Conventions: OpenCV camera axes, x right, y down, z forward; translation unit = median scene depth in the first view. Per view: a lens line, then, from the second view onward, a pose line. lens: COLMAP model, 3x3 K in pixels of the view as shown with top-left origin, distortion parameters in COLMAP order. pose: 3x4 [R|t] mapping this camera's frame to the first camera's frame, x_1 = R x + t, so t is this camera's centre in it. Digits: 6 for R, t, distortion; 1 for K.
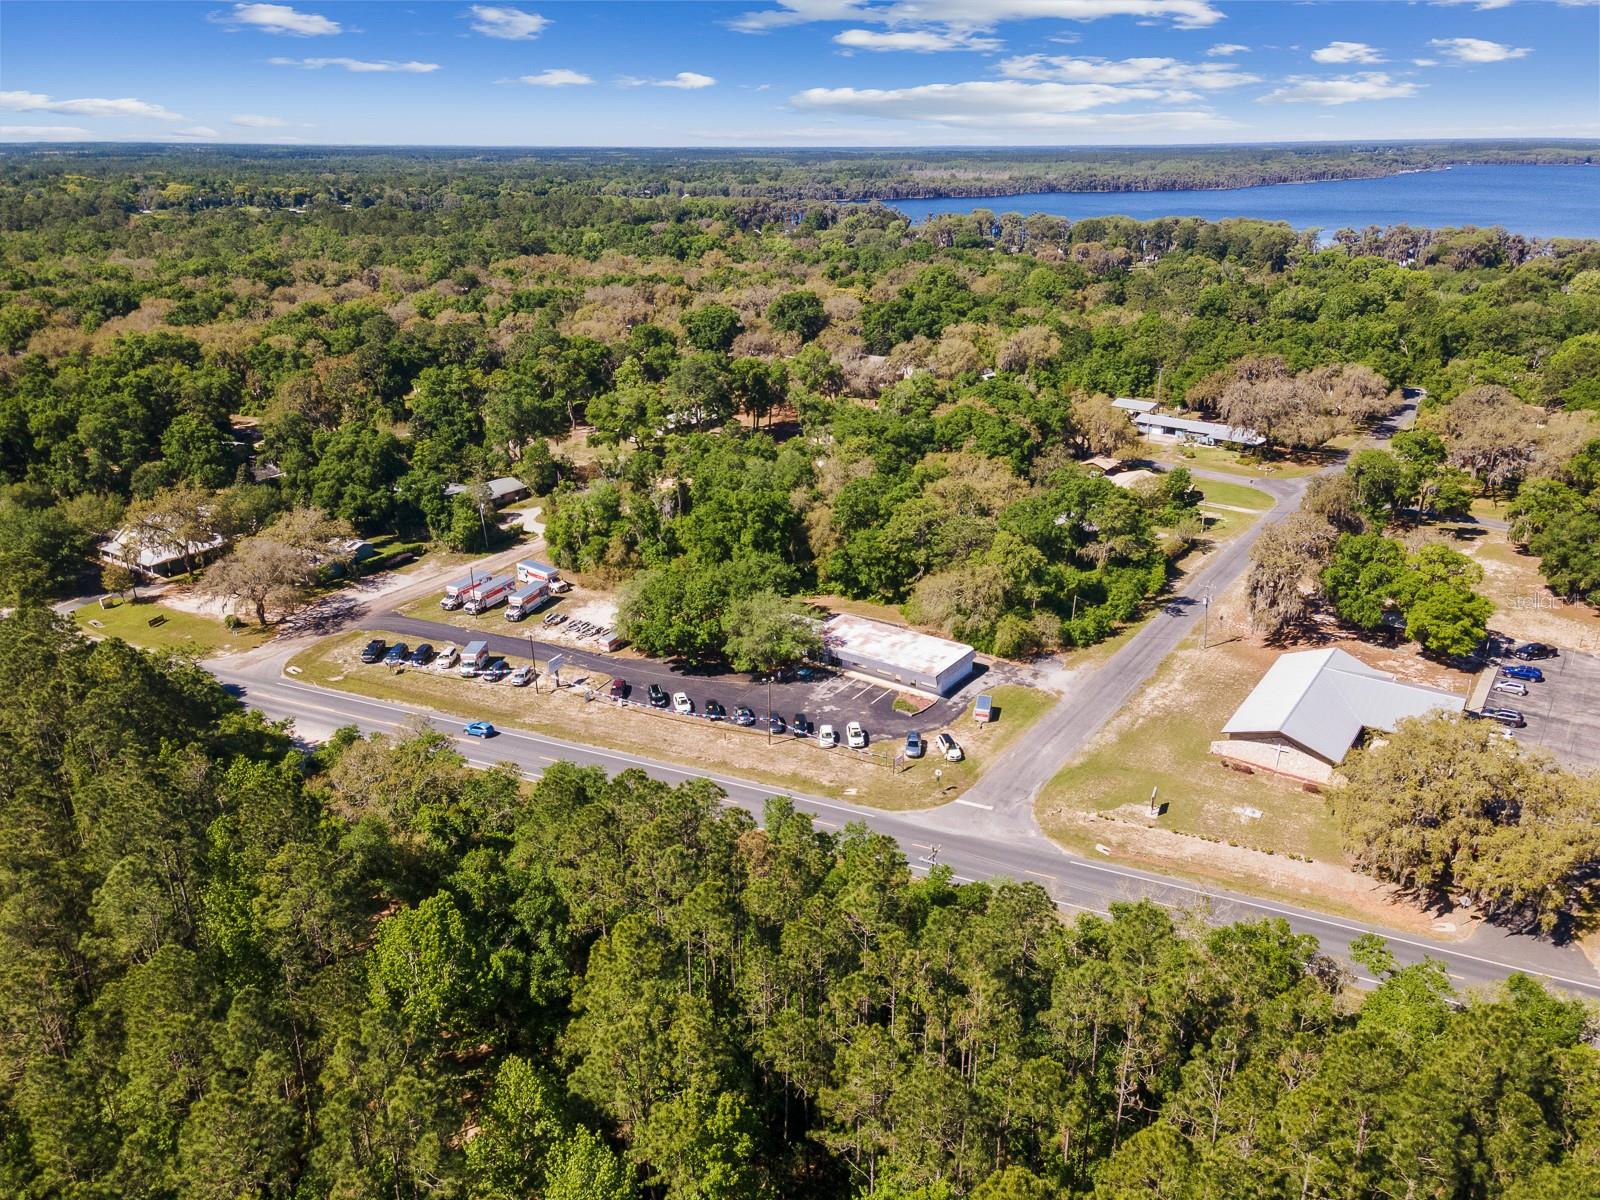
lens RADIAL K [[1173.6, 0, 800.0], [0, 1173.6, 600.0], [0, 0, 1]] dist [0.005755, 0.067151]
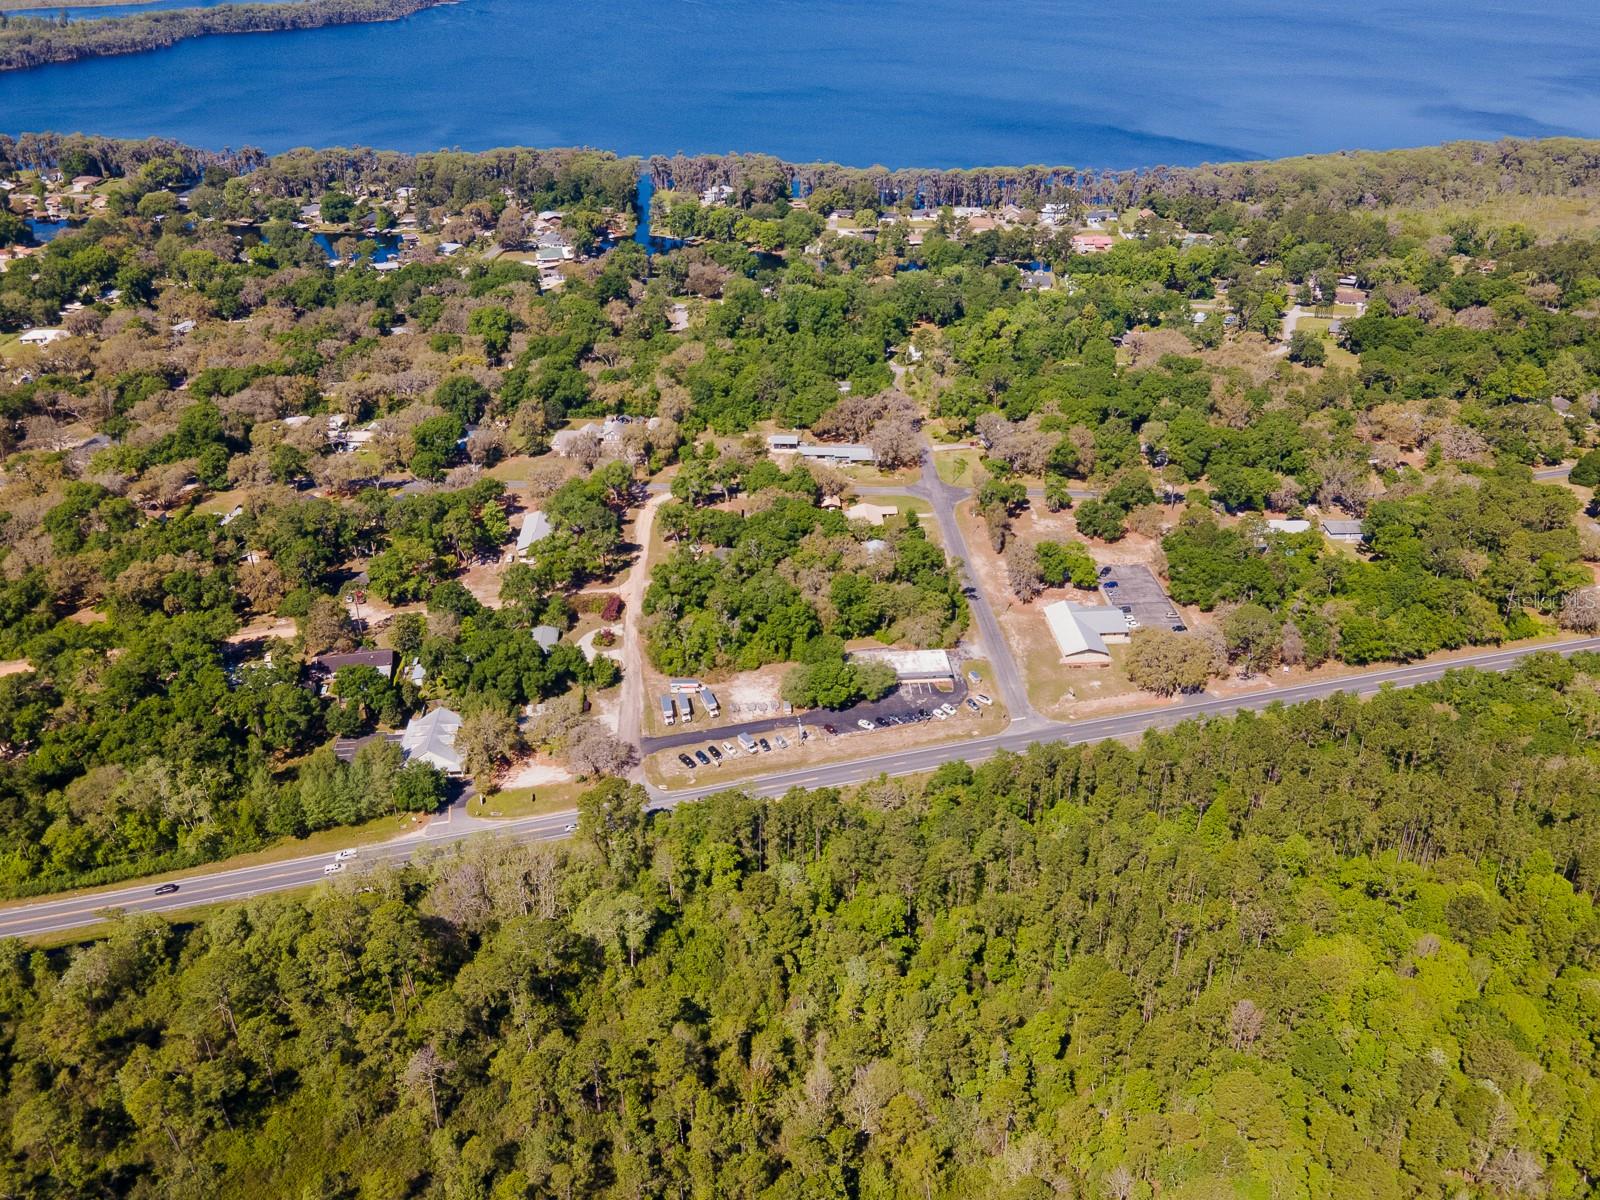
lens RADIAL K [[1309.1, 0, 813.4], [0, 1309.1, 556.5], [0, 0, 1]] dist [0.029720, -0.008641]
pose [[0.770840, -0.295063, 0.564574, -1.168365], [0.232427, 0.955435, 0.181995, -0.537183], [-0.593114, -0.009067, 0.805068, -0.681494]]
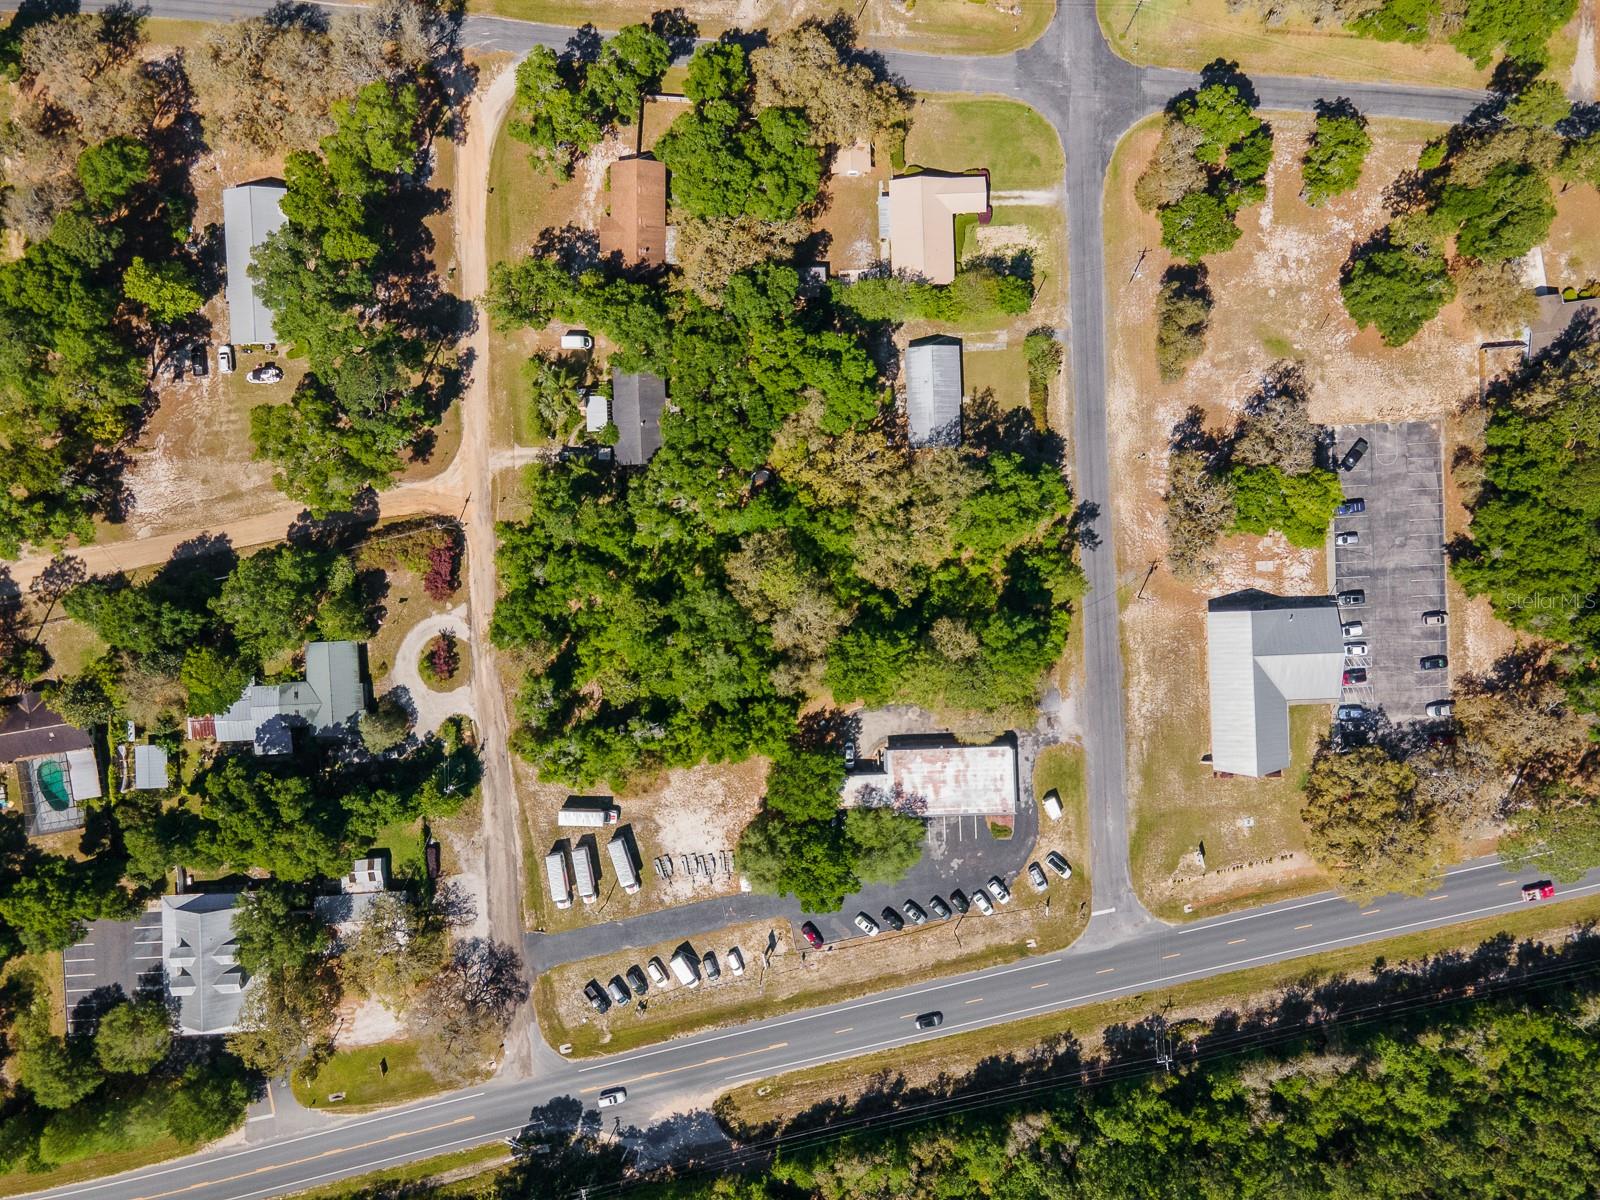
lens RADIAL K [[1173.6, 0, 800.0], [0, 1173.6, 600.0], [0, 0, 1]] dist [0.005755, 0.067151]
pose [[0.794405, -0.607330, -0.008392, 0.065911], [0.227437, 0.284626, 0.931268, -1.089203], [-0.563198, -0.741713, 0.364238, 0.690899]]
